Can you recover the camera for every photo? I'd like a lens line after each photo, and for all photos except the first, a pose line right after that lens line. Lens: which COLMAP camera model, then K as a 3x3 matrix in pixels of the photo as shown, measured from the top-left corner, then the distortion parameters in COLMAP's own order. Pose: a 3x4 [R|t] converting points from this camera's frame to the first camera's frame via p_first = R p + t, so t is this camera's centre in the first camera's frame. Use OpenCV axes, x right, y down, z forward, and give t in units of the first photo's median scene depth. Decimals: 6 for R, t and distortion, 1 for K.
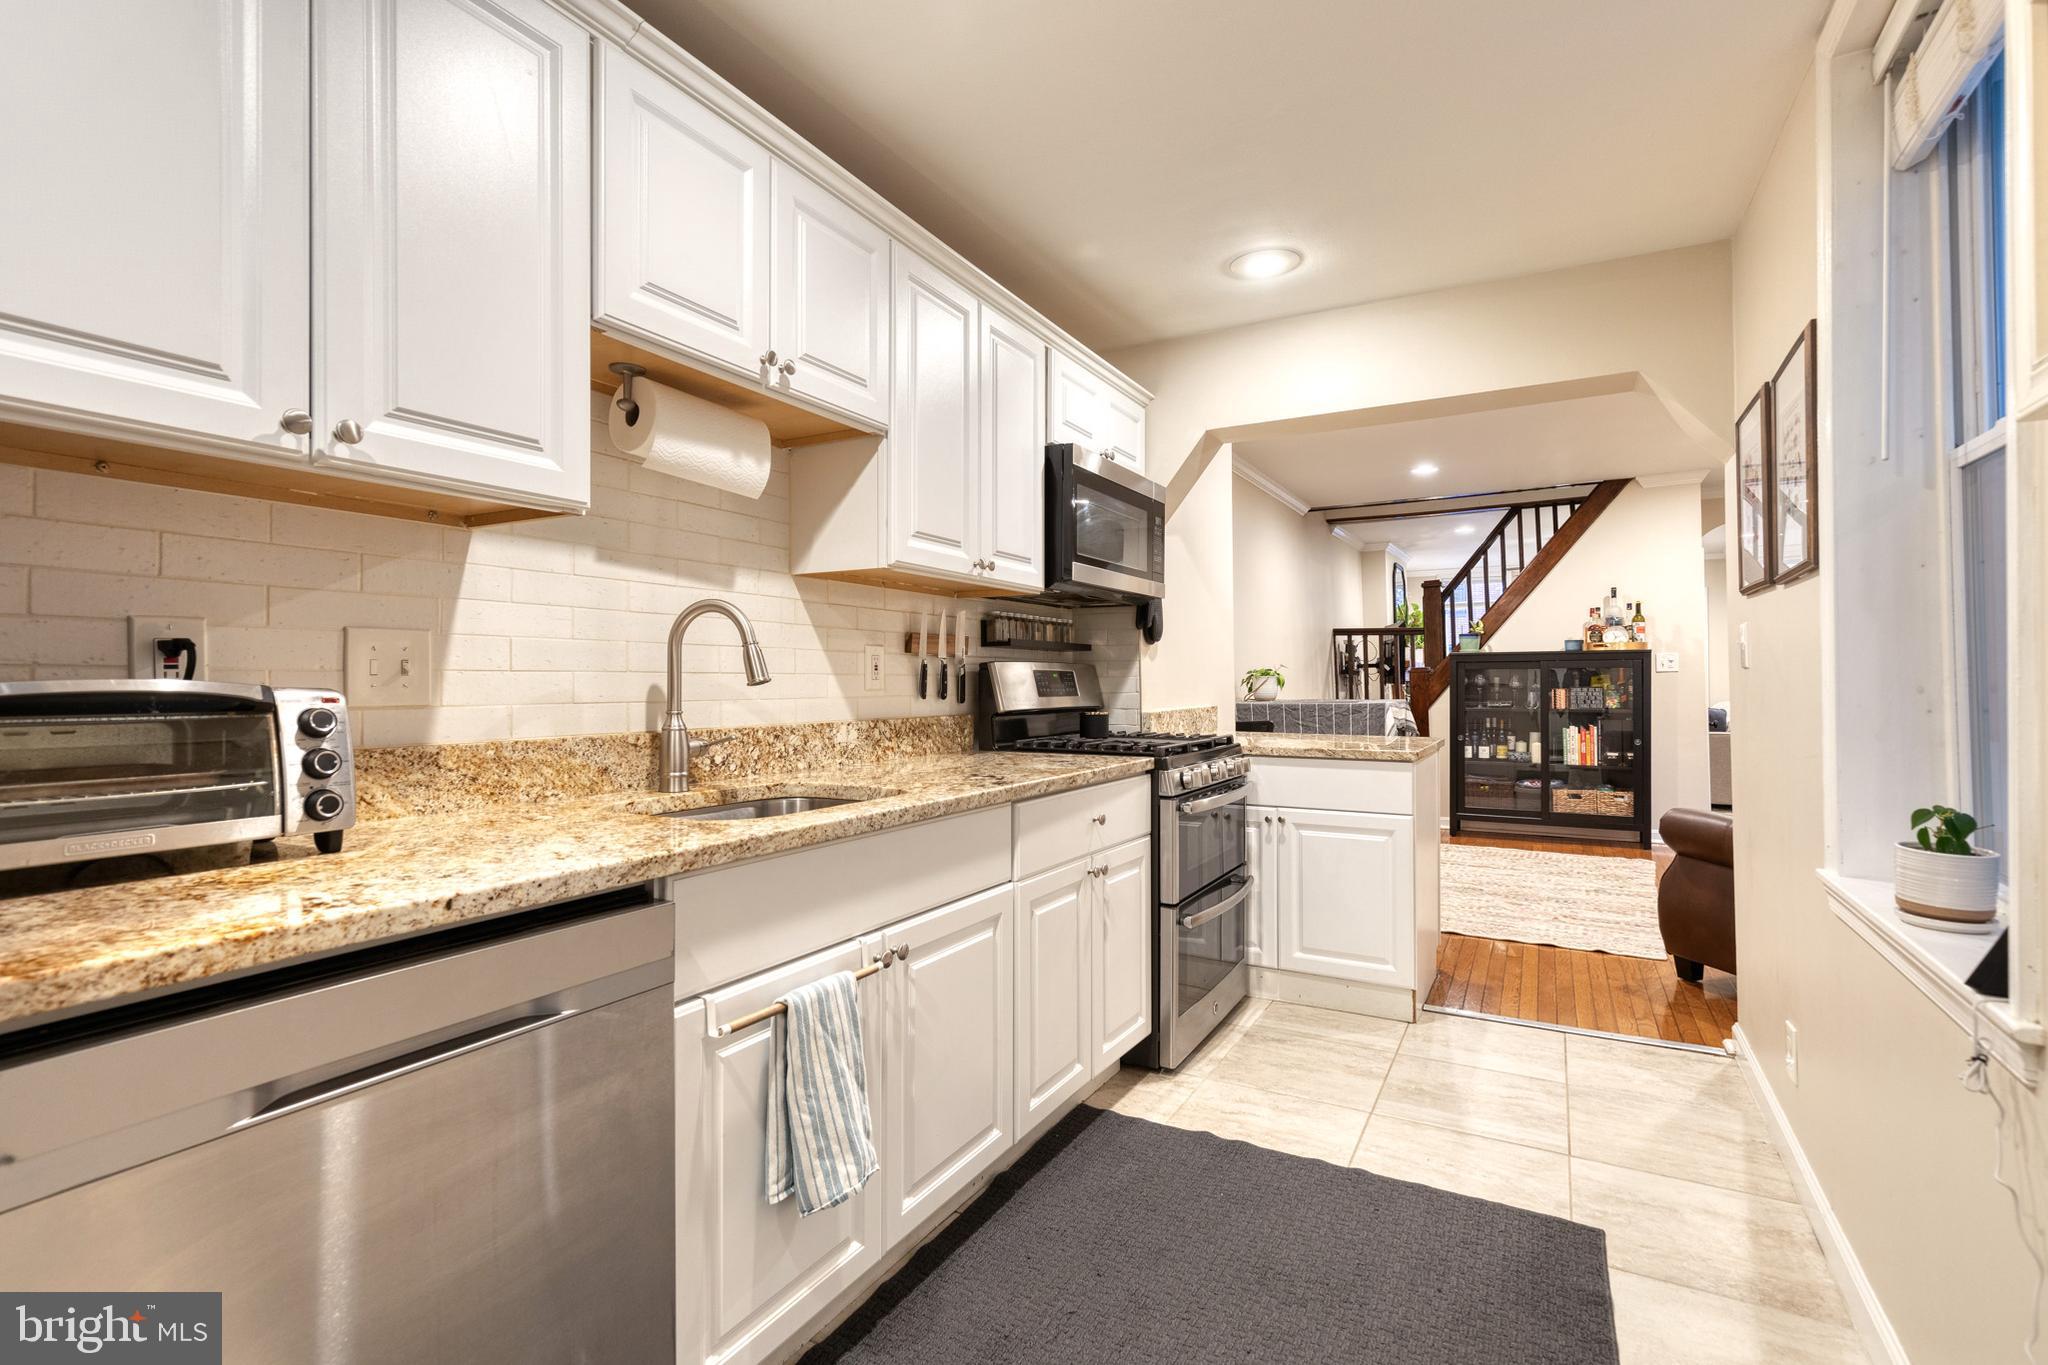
lens RADIAL K [[938.1, 0, 1038.7], [0, 938.1, 678.6], [0, 0, 1]] dist [0.011469, -0.000303]
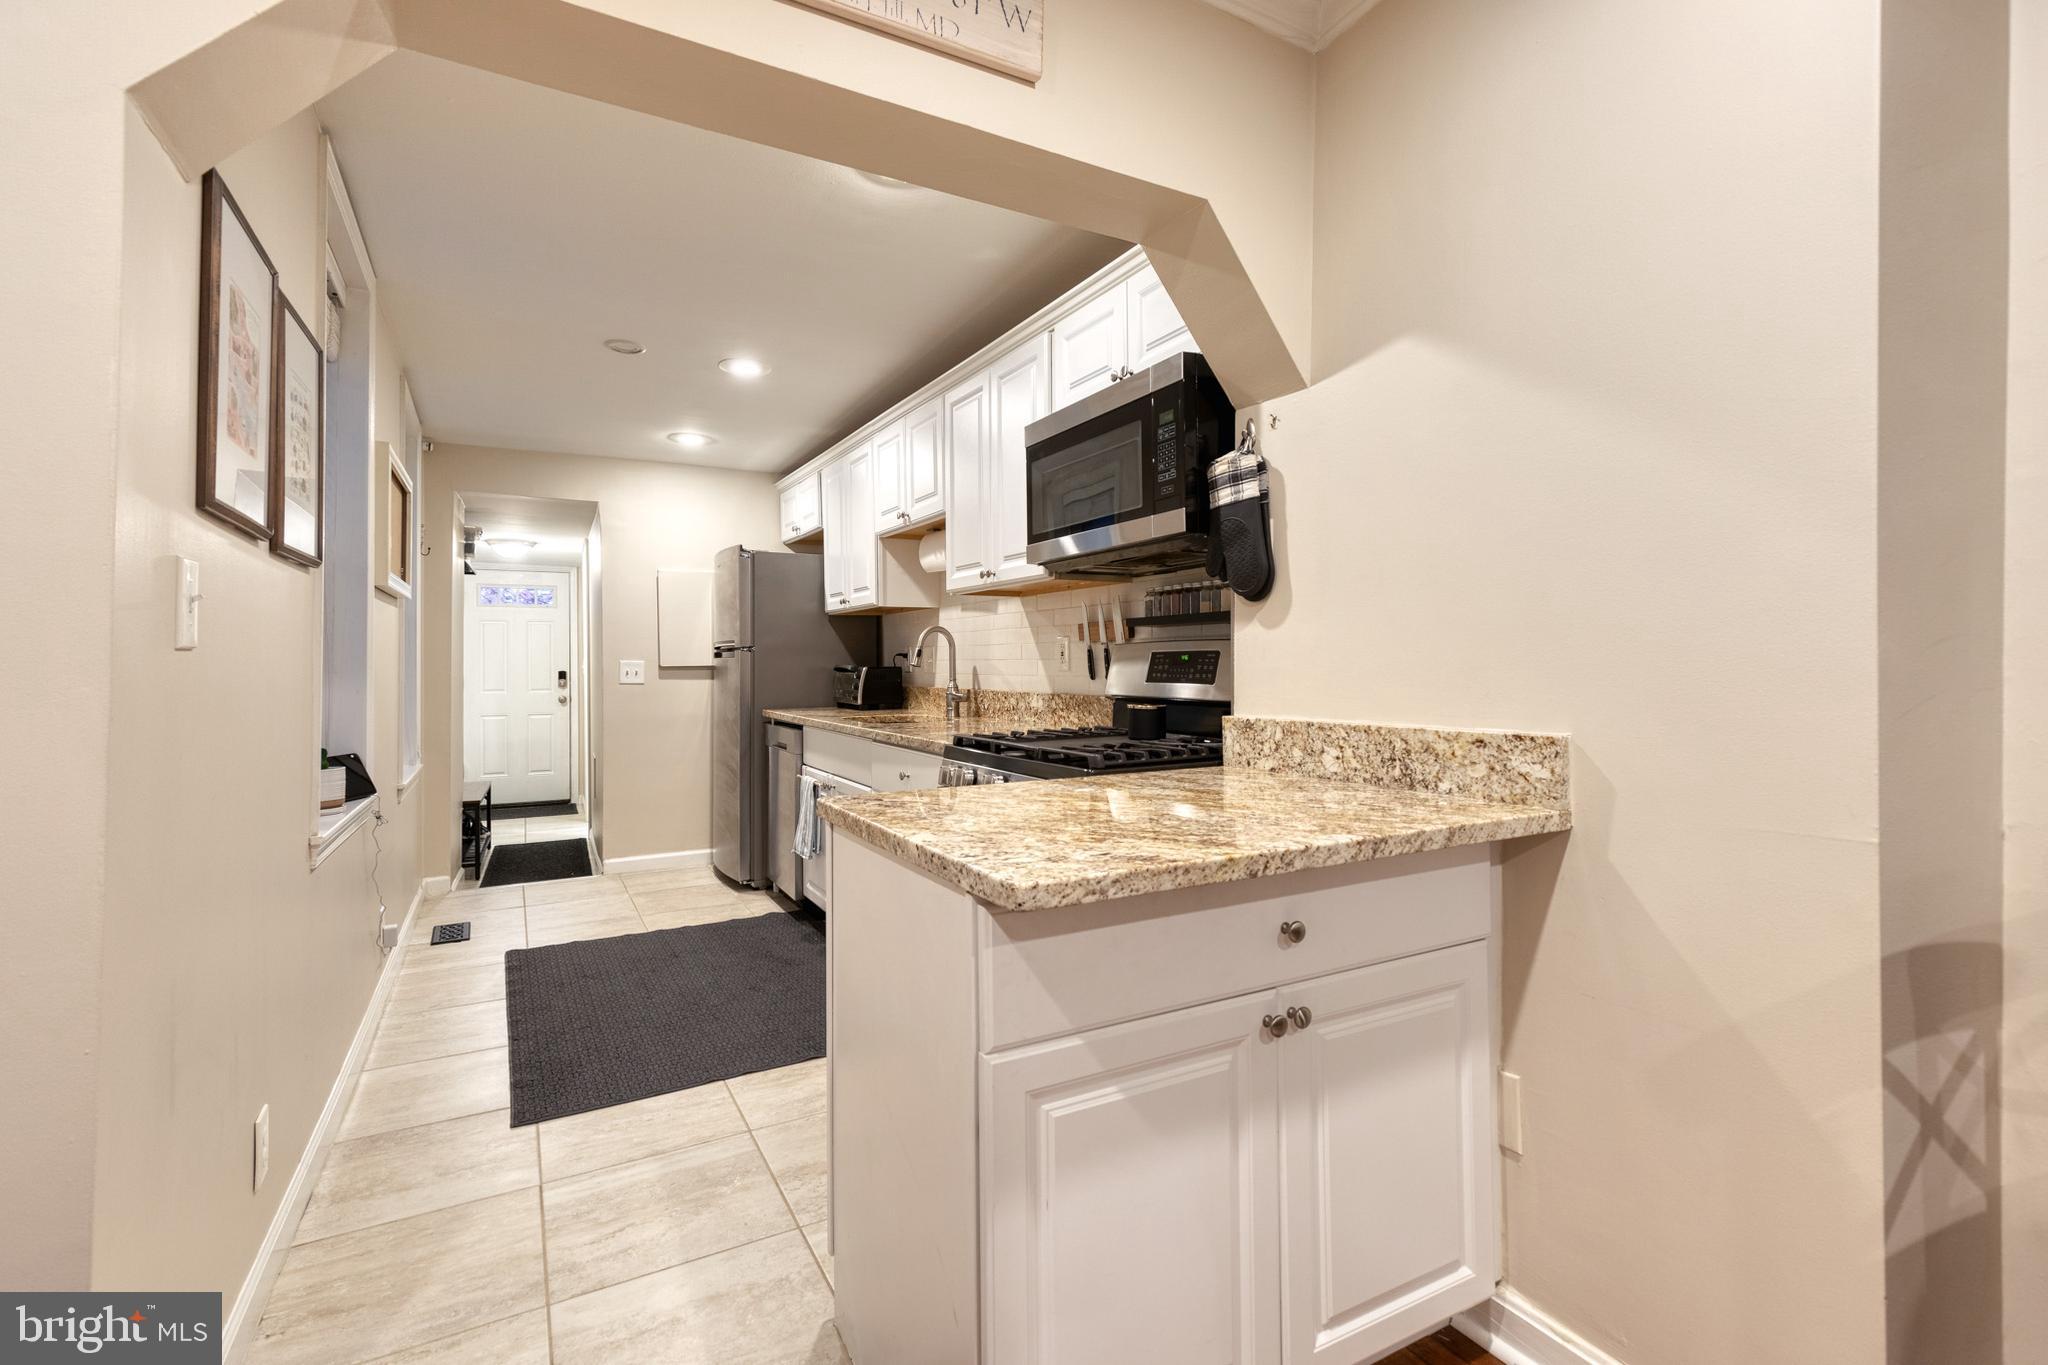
lens RADIAL K [[936.3, 0, 1039.0], [0, 936.3, 654.7], [0, 0, 1]] dist [0.013619, 0.000054]
pose [[-0.527490, -0.001671, -0.849560, 0.898045], [0.009750, 0.999920, -0.008020, -0.000604], [0.849505, -0.012513, -0.527432, 1.571005]]
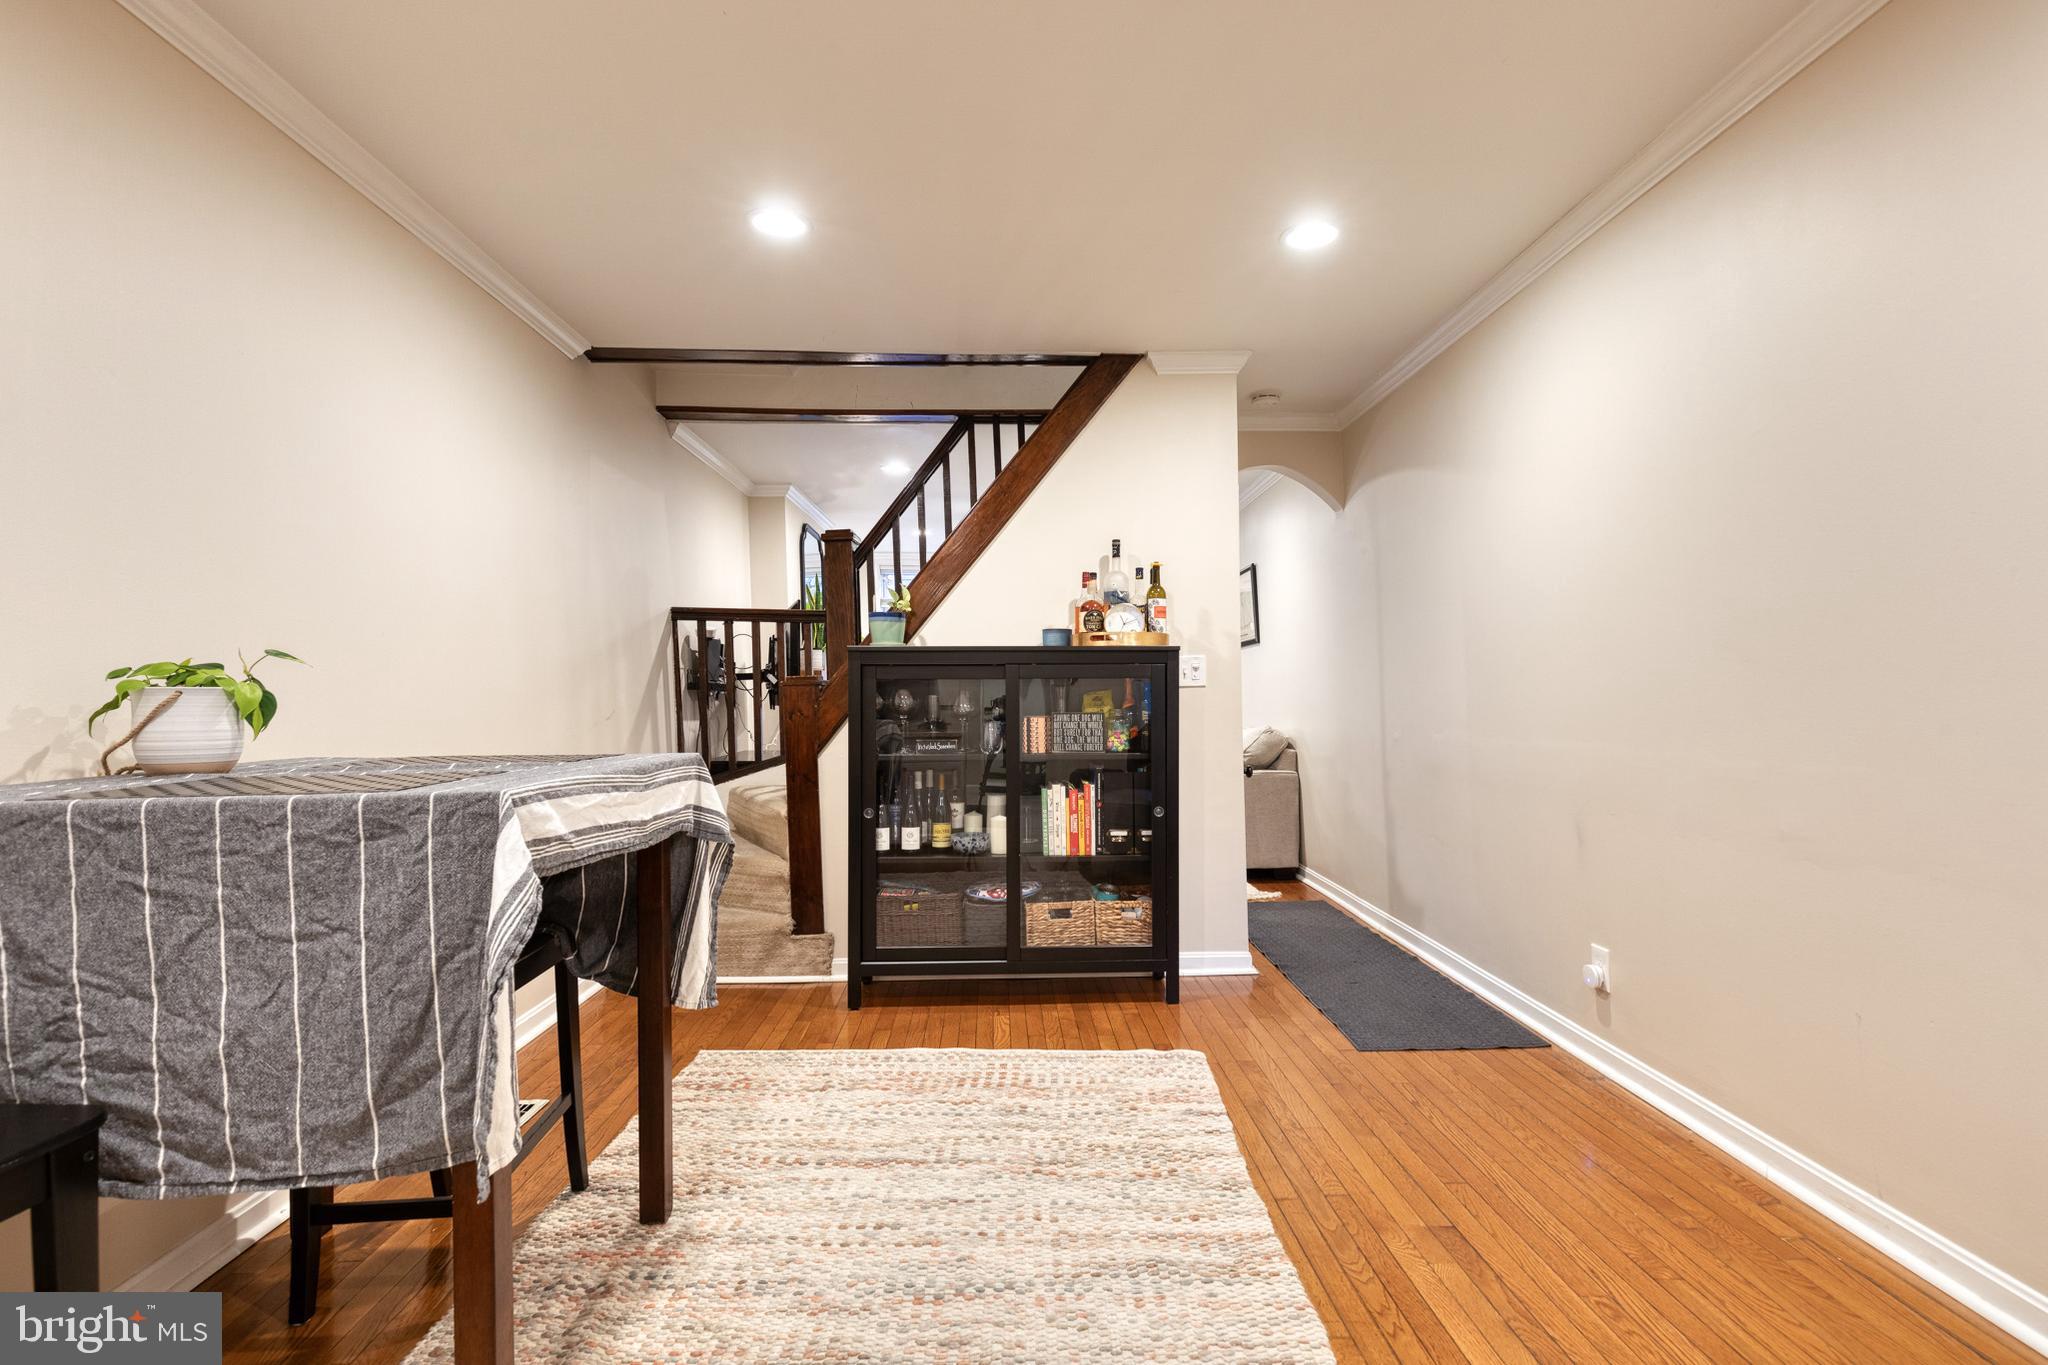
lens RADIAL K [[938.1, 0, 1038.7], [0, 938.1, 678.6], [0, 0, 1]] dist [0.011469, -0.000303]
pose [[0.854680, 0.010527, 0.519048, 0.632624], [-0.000107, 0.999798, -0.020102, -0.000214], [-0.519155, 0.017125, 0.854509, 1.242206]]
